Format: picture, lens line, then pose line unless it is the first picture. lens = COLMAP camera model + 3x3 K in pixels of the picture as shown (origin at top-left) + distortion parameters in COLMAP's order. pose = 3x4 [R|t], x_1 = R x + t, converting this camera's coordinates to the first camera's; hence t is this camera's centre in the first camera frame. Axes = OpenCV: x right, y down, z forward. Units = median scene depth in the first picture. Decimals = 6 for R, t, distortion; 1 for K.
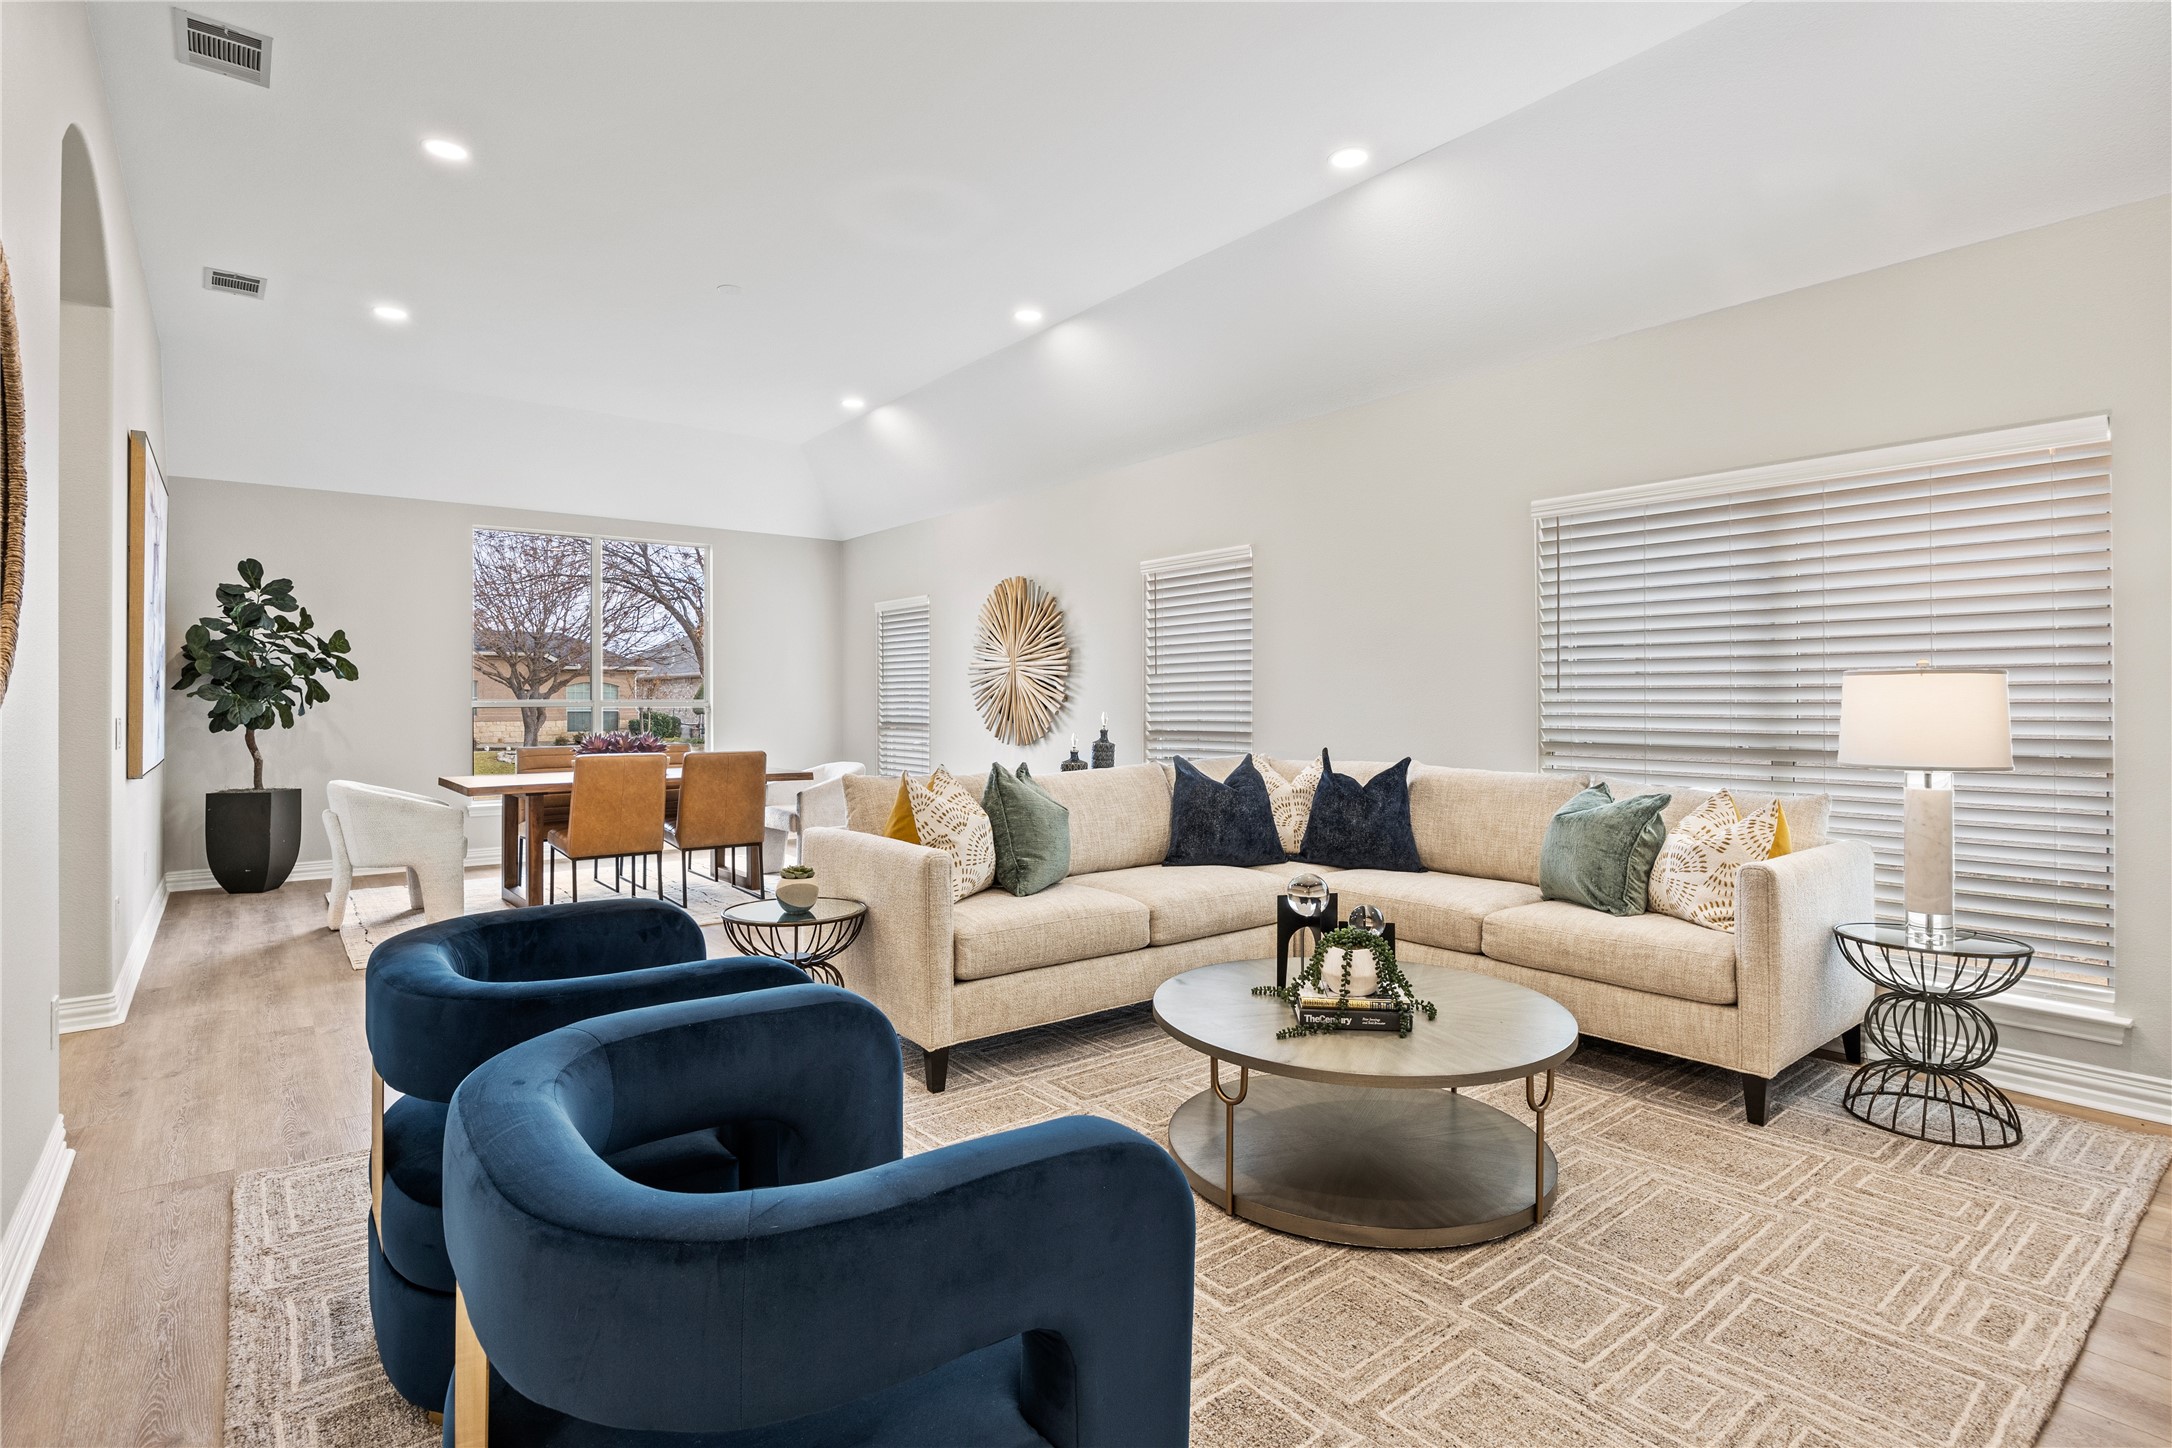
lens RADIAL K [[1061.4, 0, 1074.0], [0, 1061.4, 701.9], [0, 0, 1]] dist [0.000429, -0.000500]
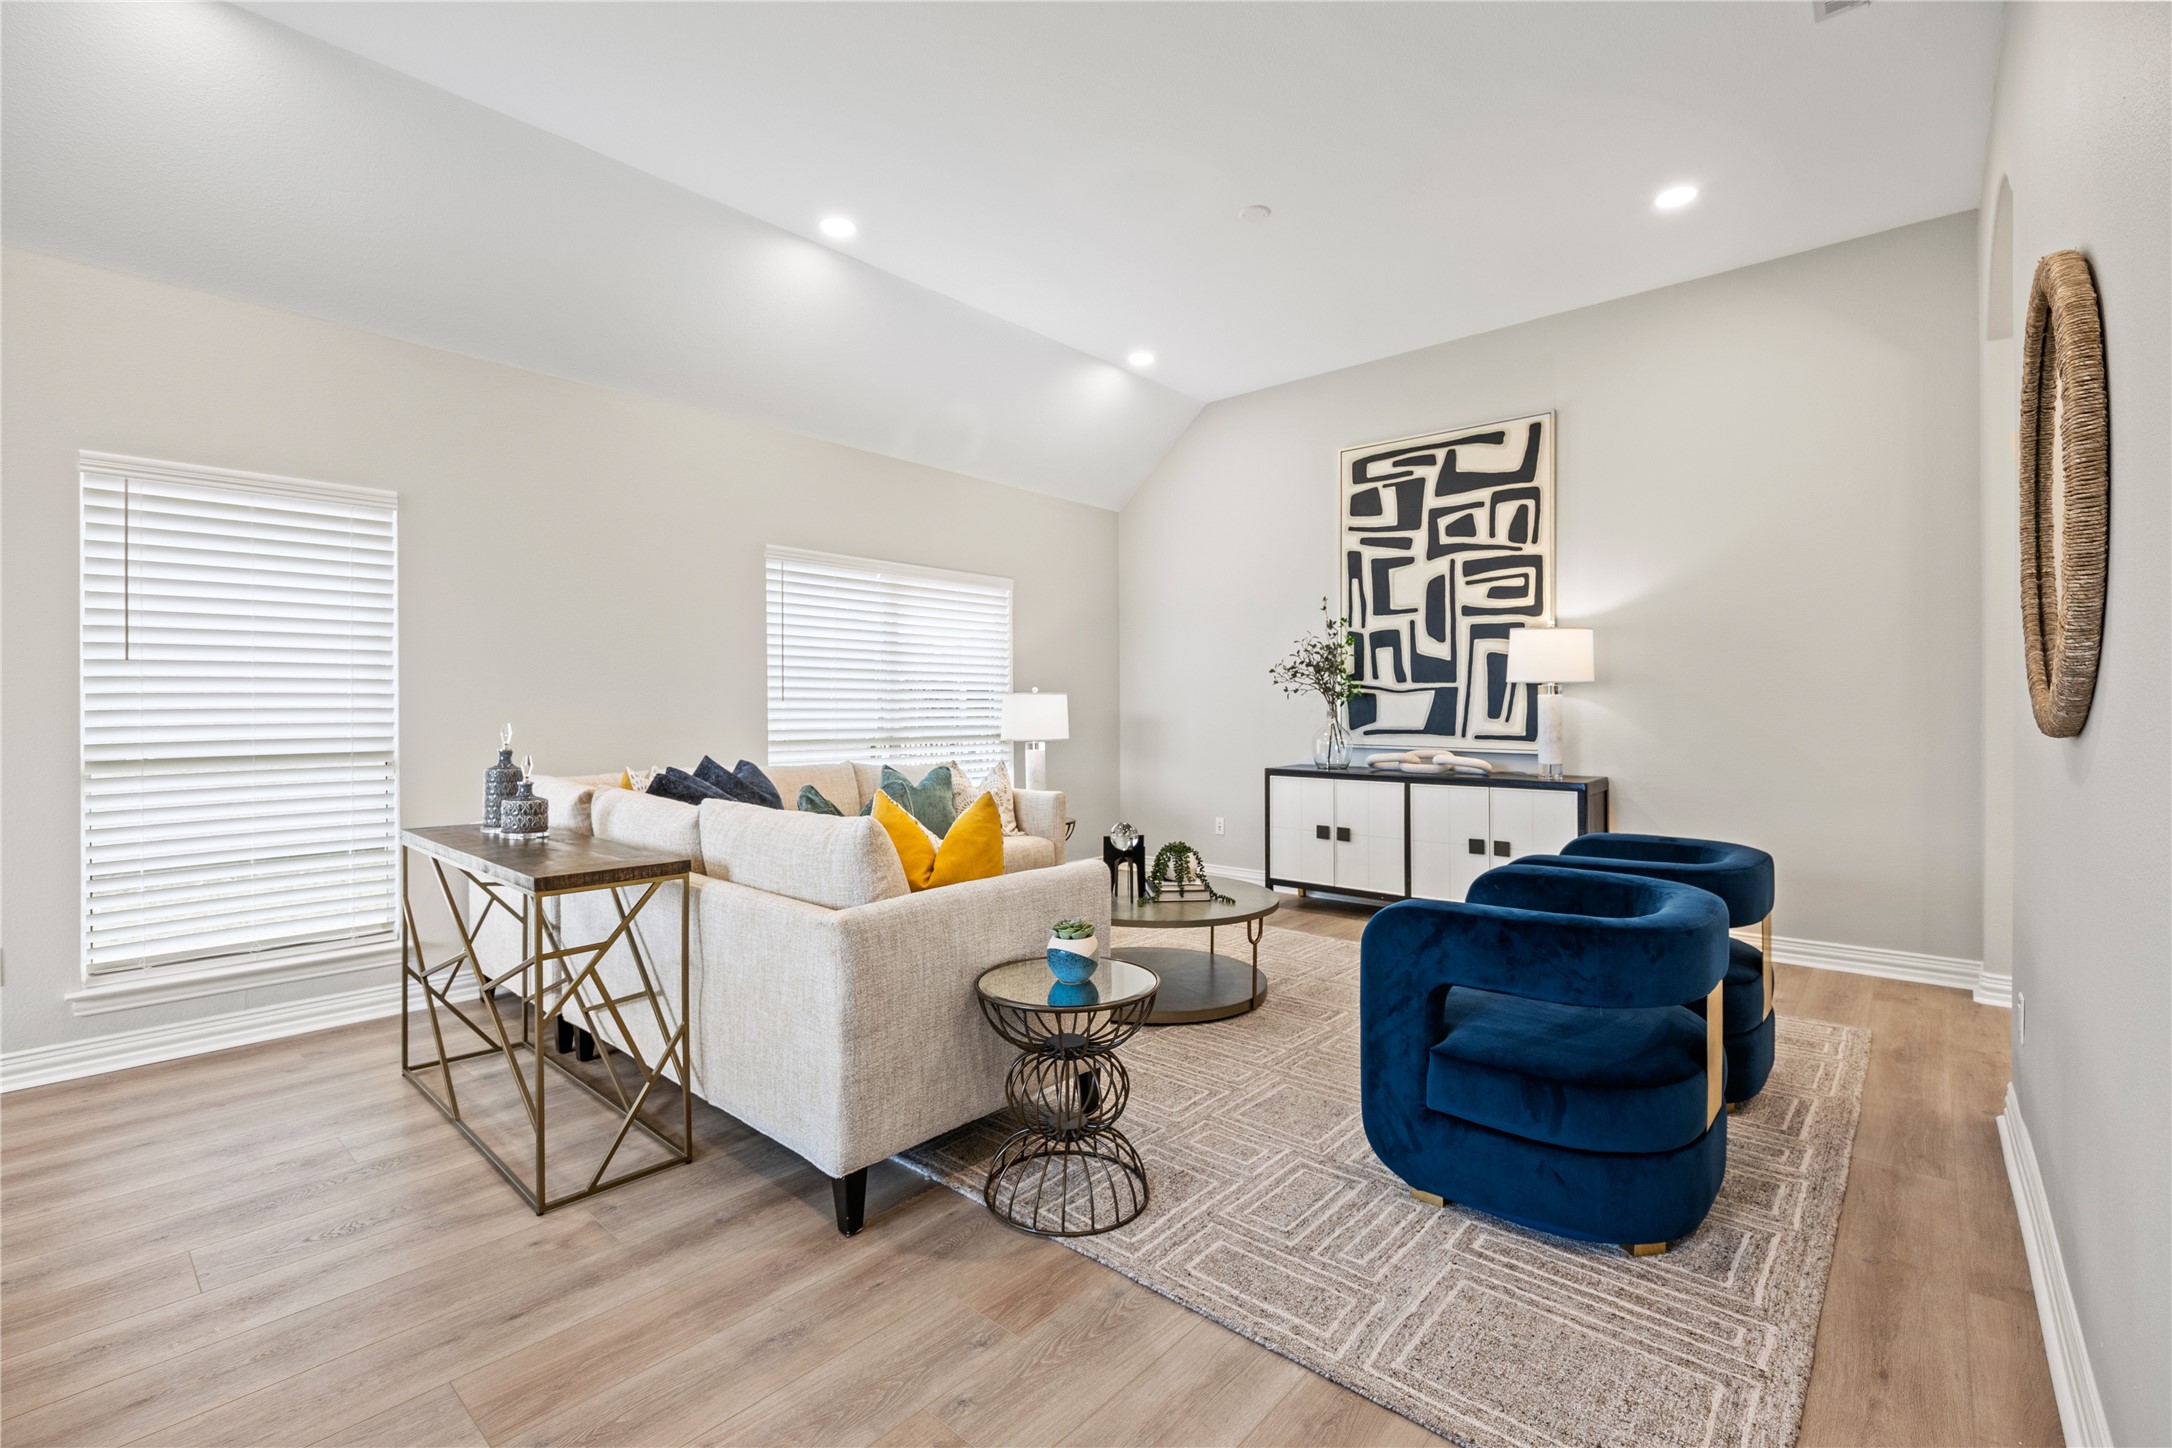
lens RADIAL K [[942.2, 0, 1074.2], [0, 942.2, 717.2], [0, 0, 1]] dist [-0.016958, 0.000991]
pose [[-0.166033, -0.012239, 0.986044, -0.722374], [0.001493, 0.999919, 0.012663, -0.002976], [-0.986119, 0.003574, -0.166001, 0.863154]]
